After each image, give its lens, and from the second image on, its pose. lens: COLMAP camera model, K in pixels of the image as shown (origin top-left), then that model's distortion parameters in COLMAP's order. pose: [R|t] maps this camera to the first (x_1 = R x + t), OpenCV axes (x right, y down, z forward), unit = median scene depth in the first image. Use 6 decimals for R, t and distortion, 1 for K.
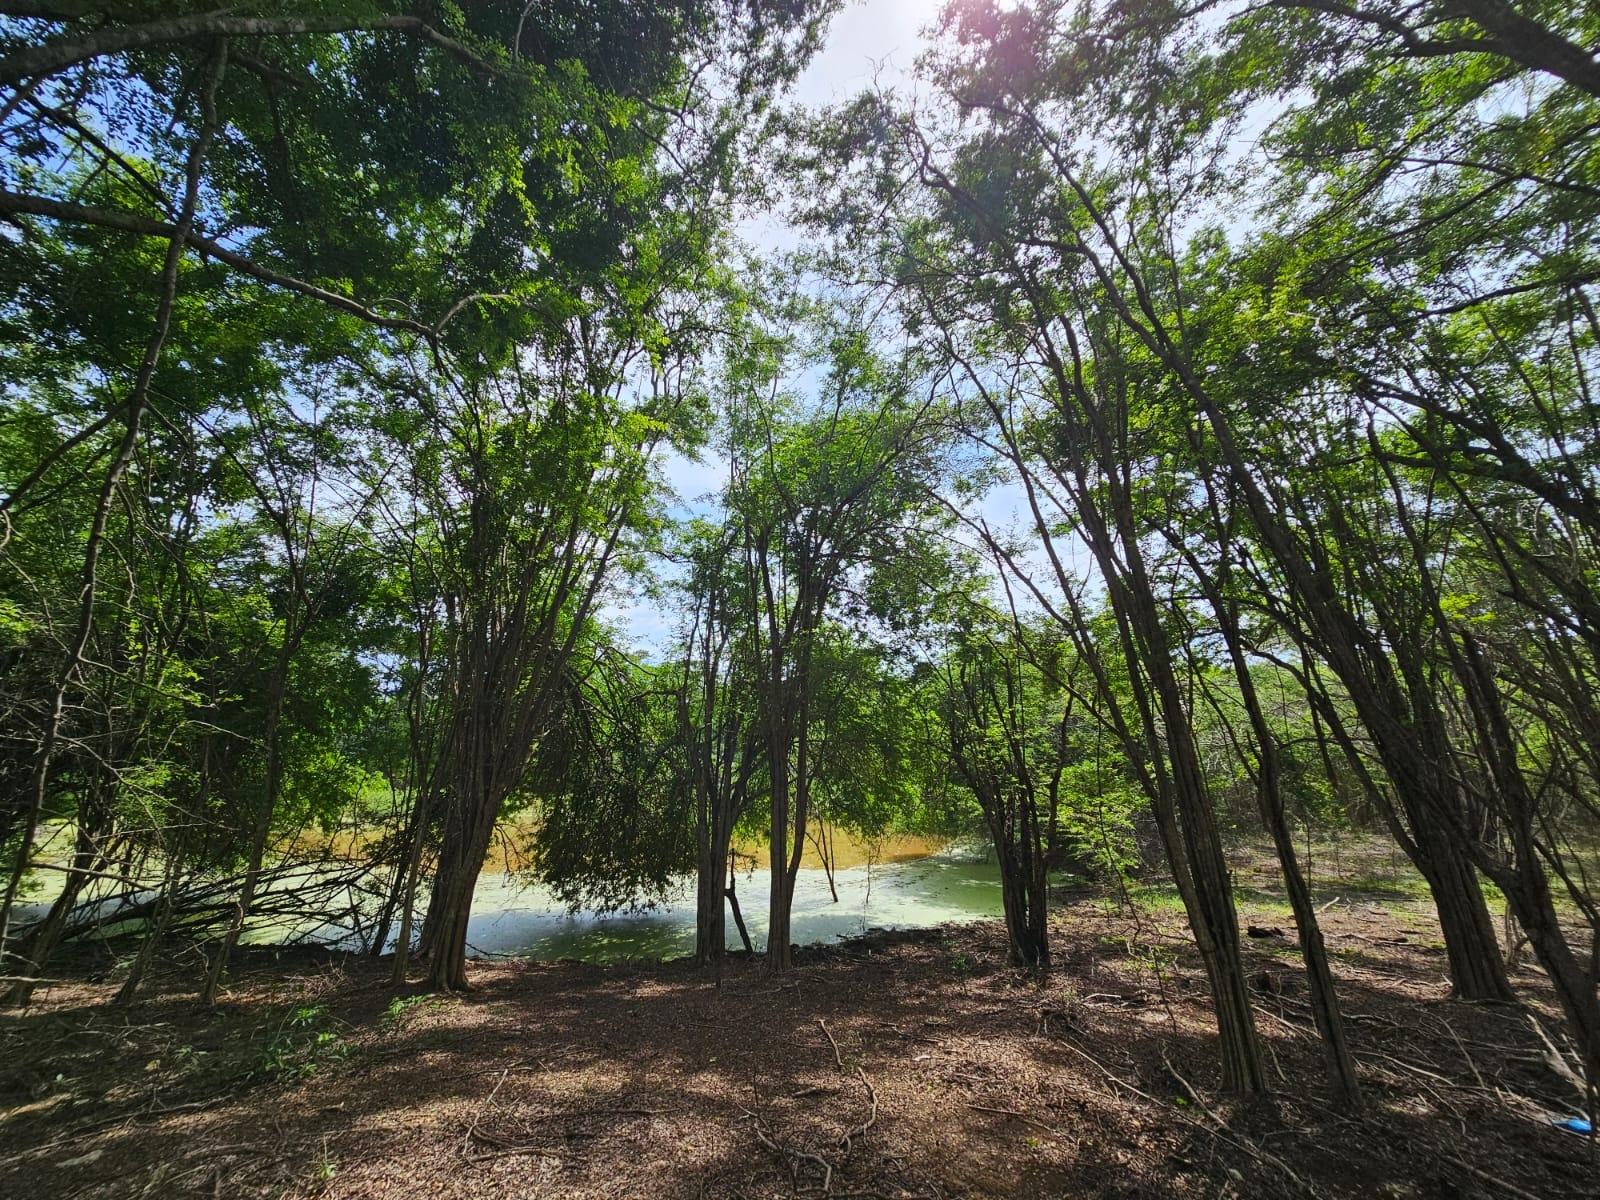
lens RADIAL K [[655.5, 0, 799.2], [0, 655.5, 602.0], [0, 0, 1]] dist [0.000278, 0.001341]
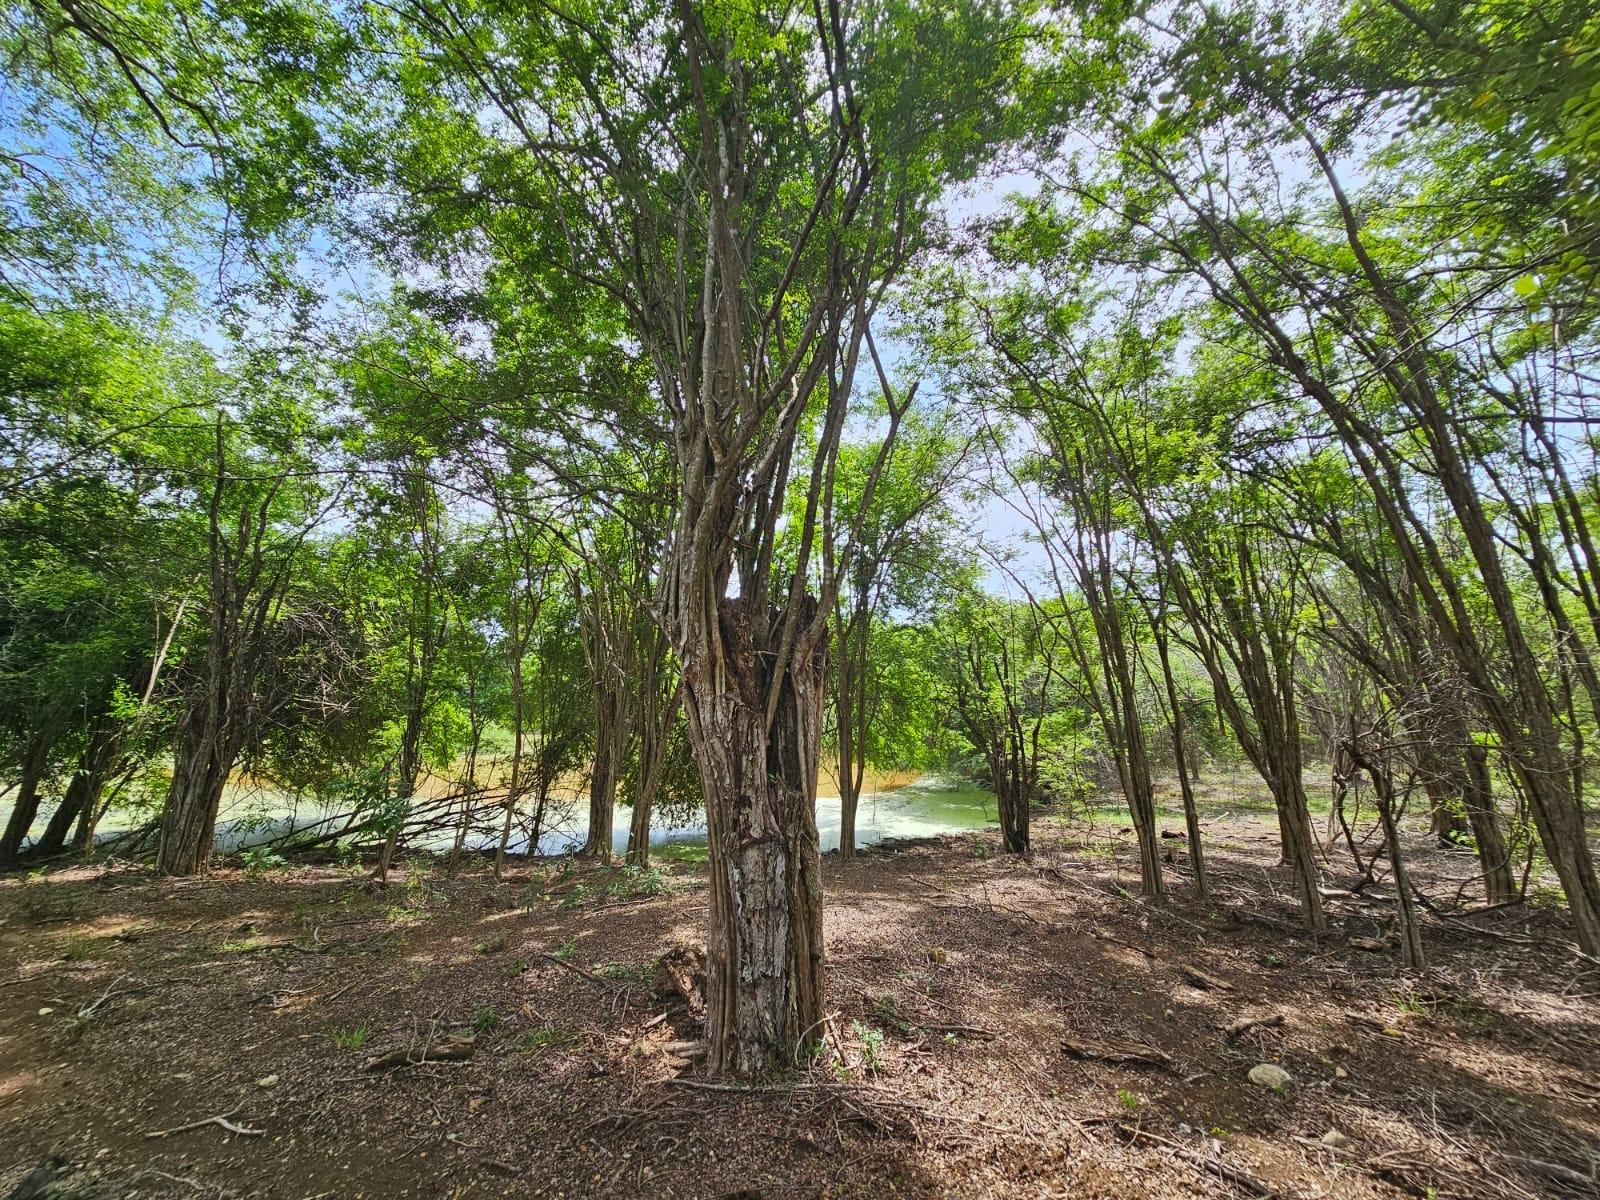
lens RADIAL K [[655.5, 0, 799.2], [0, 655.5, 602.0], [0, 0, 1]] dist [0.000278, 0.001341]
pose [[0.997376, 0.015291, 0.070761, -0.176449], [-0.021556, 0.995831, 0.088629, -0.089303], [-0.069110, -0.089922, 0.993548, -0.265471]]
